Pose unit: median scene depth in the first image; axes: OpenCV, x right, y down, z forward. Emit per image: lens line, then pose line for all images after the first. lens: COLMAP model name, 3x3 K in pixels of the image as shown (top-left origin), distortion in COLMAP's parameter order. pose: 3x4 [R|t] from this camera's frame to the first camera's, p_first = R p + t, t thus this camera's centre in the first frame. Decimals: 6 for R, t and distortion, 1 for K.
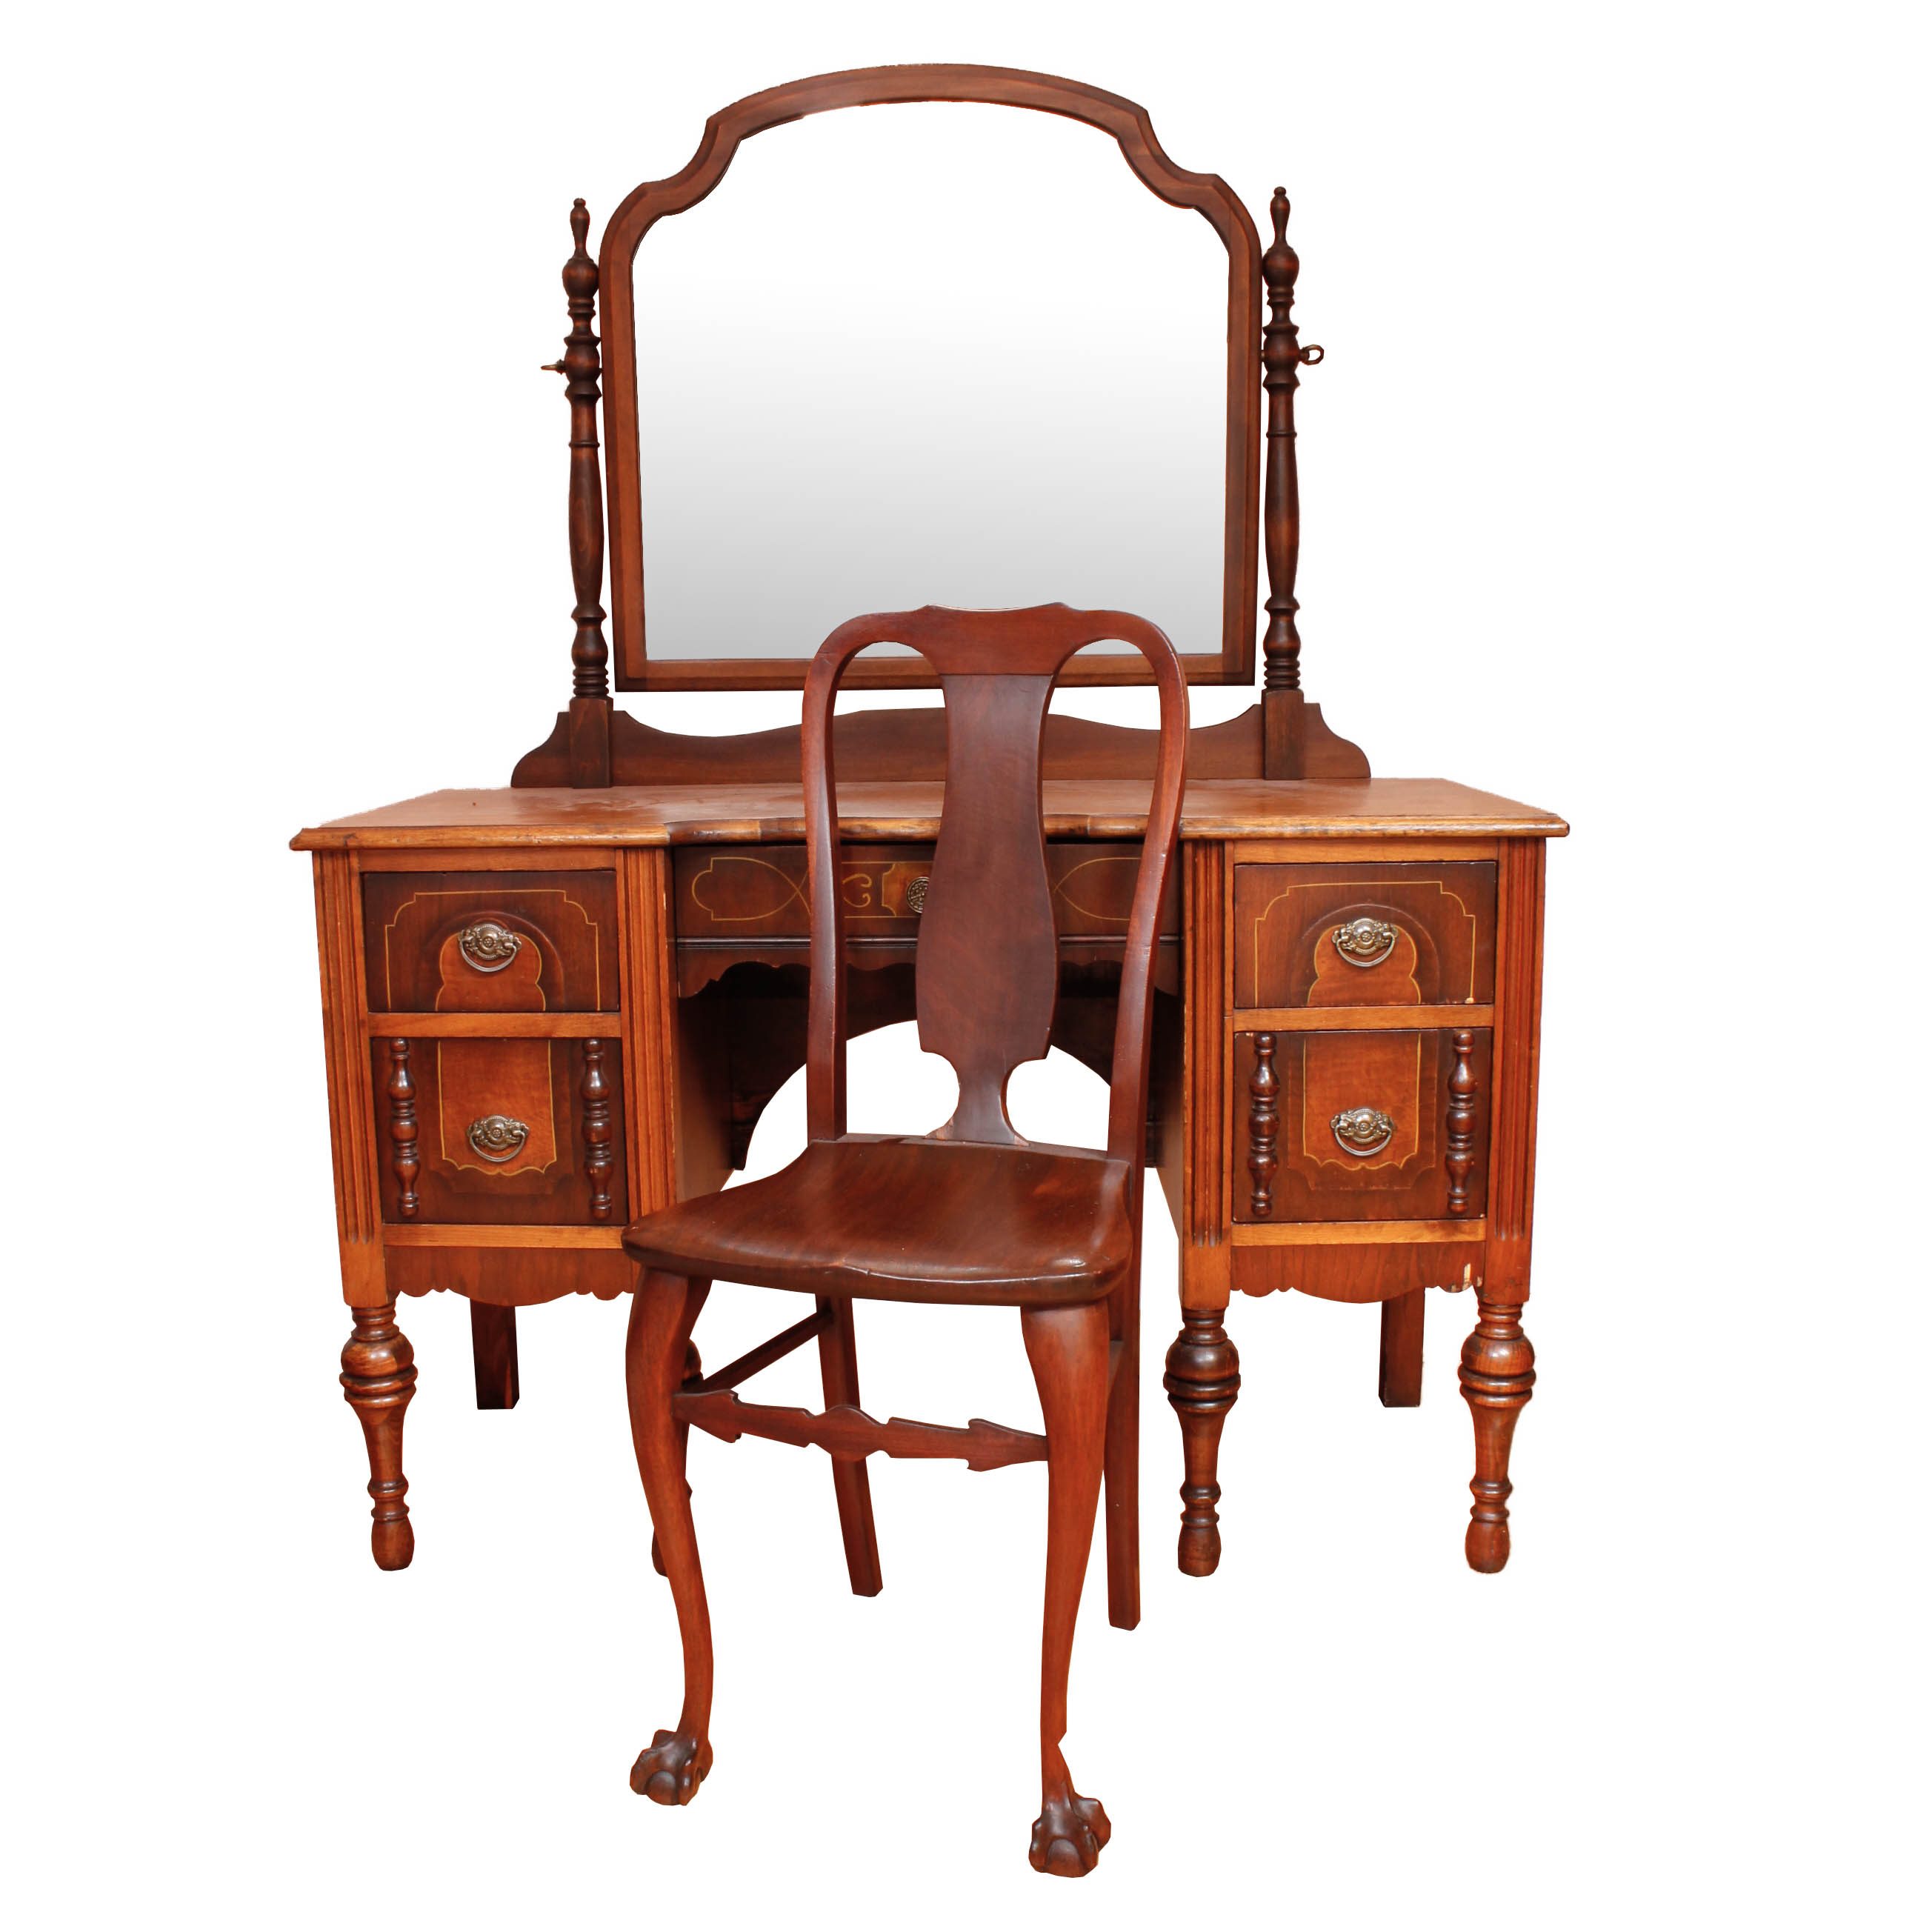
lens RADIAL K [[1938.8, 0, 942.3], [0, 1938.8, 993.8], [0, 0, 1]] dist [-0.179742, 0.177367]
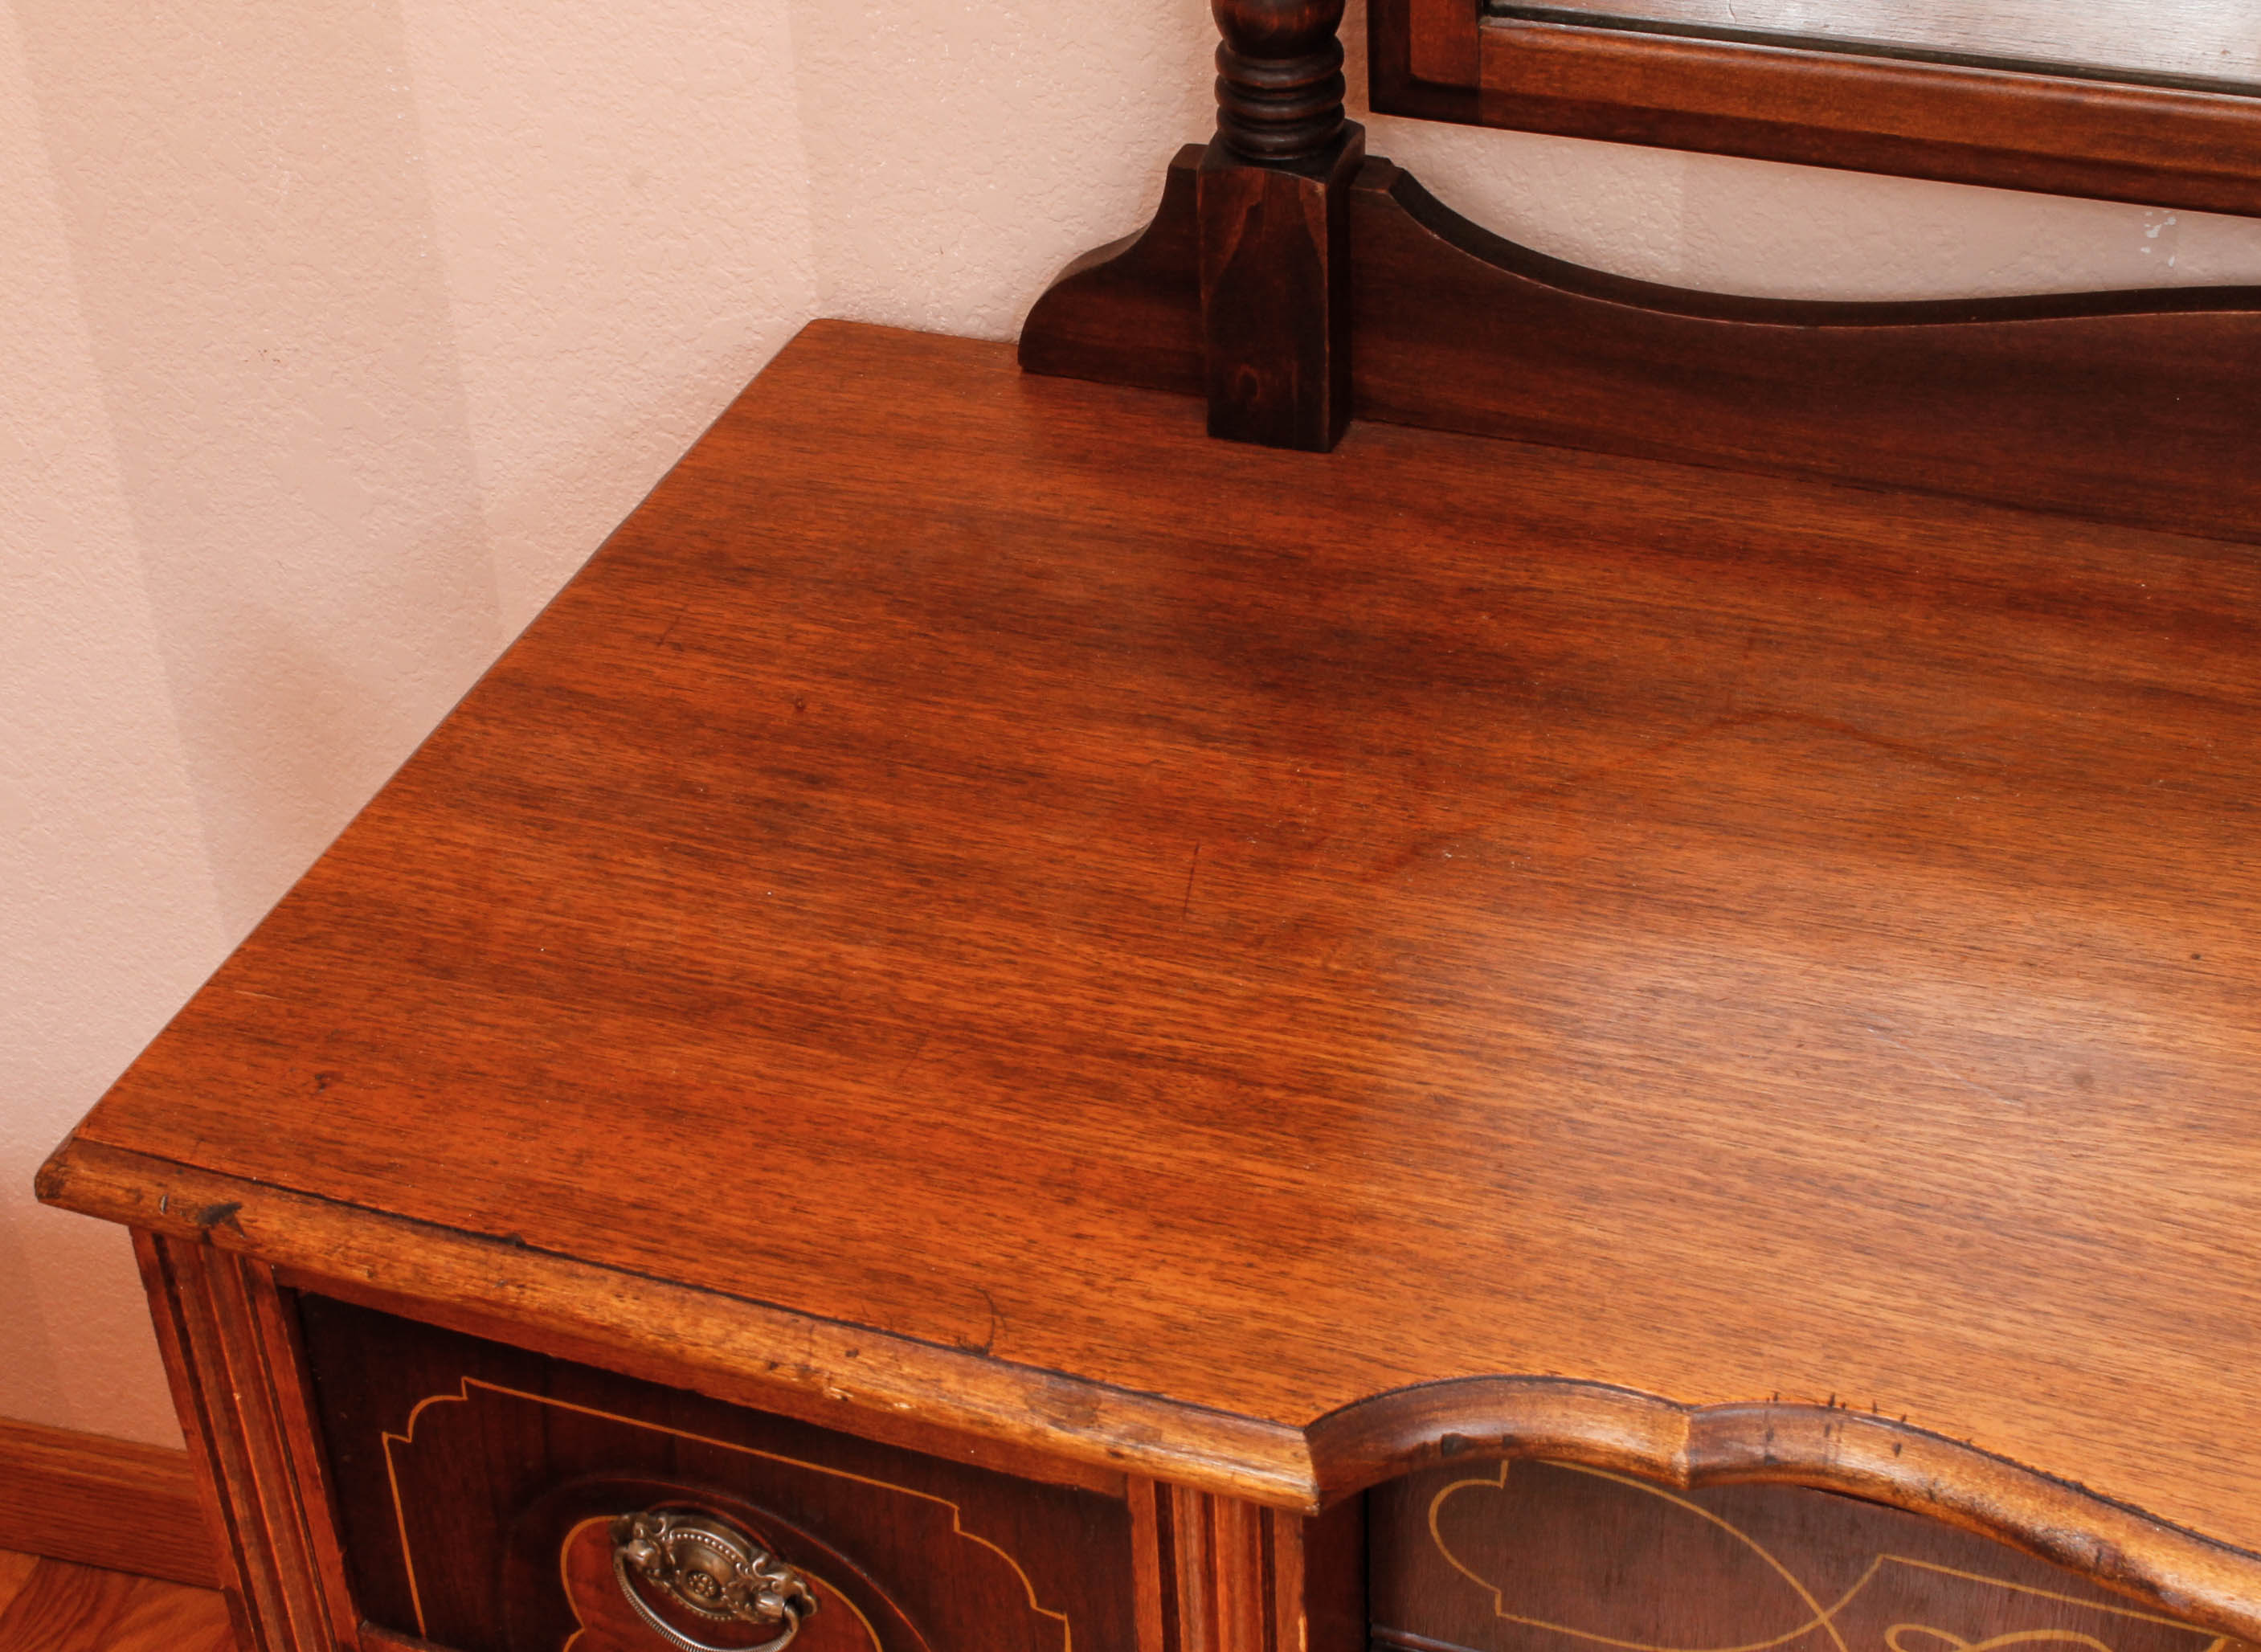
lens RADIAL K [[3792.0, 0, 997.3], [0, 3792.0, 881.1], [0, 0, 1]] dist [-0.059360, 0.146048]
pose [[0.934216, 0.169927, -0.313632, -0.036225], [-0.013886, 0.895900, 0.444039, -0.367931], [0.356437, -0.410474, 0.839324, 0.579785]]
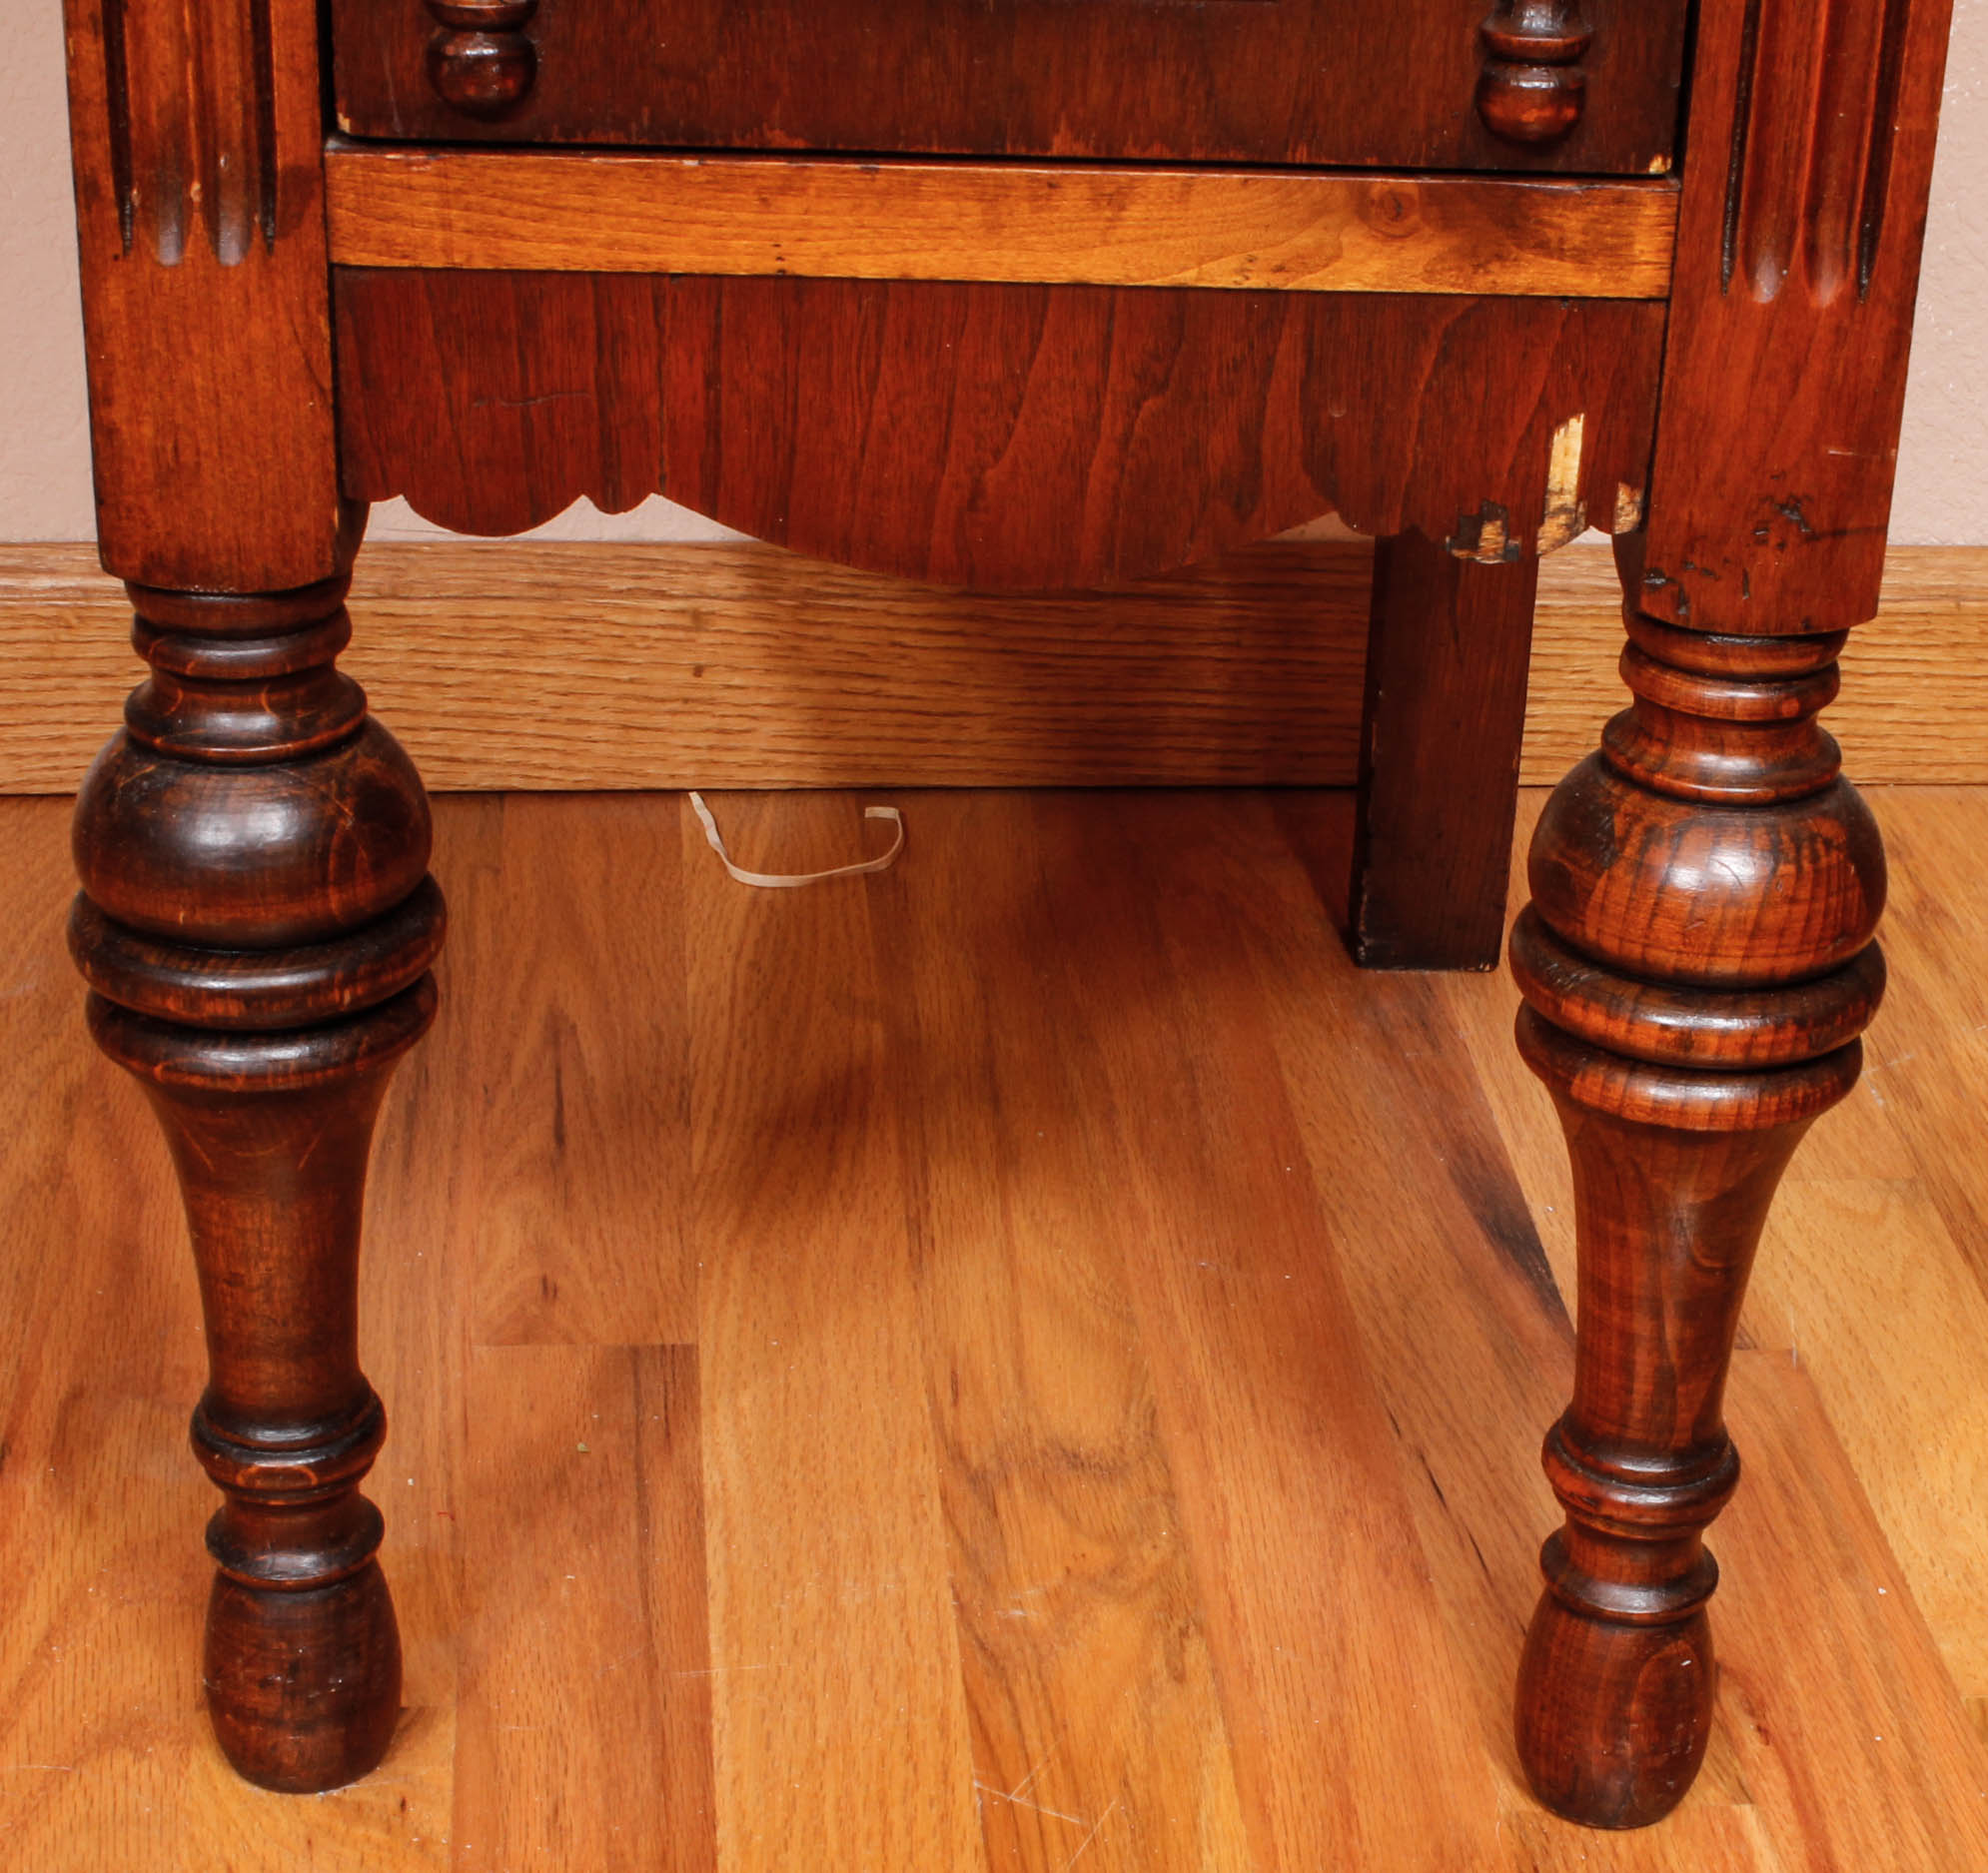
lens RADIAL K [[4320.1, 0, 1024.5], [0, 4320.1, 1019.2], [0, 0, 1]] dist [-0.100618, 0.412487]
pose [[0.998209, 0.030096, 0.051697, 0.201474], [-0.043500, 0.958437, 0.281967, 0.080177], [-0.041063, -0.283711, 0.958030, 0.571989]]
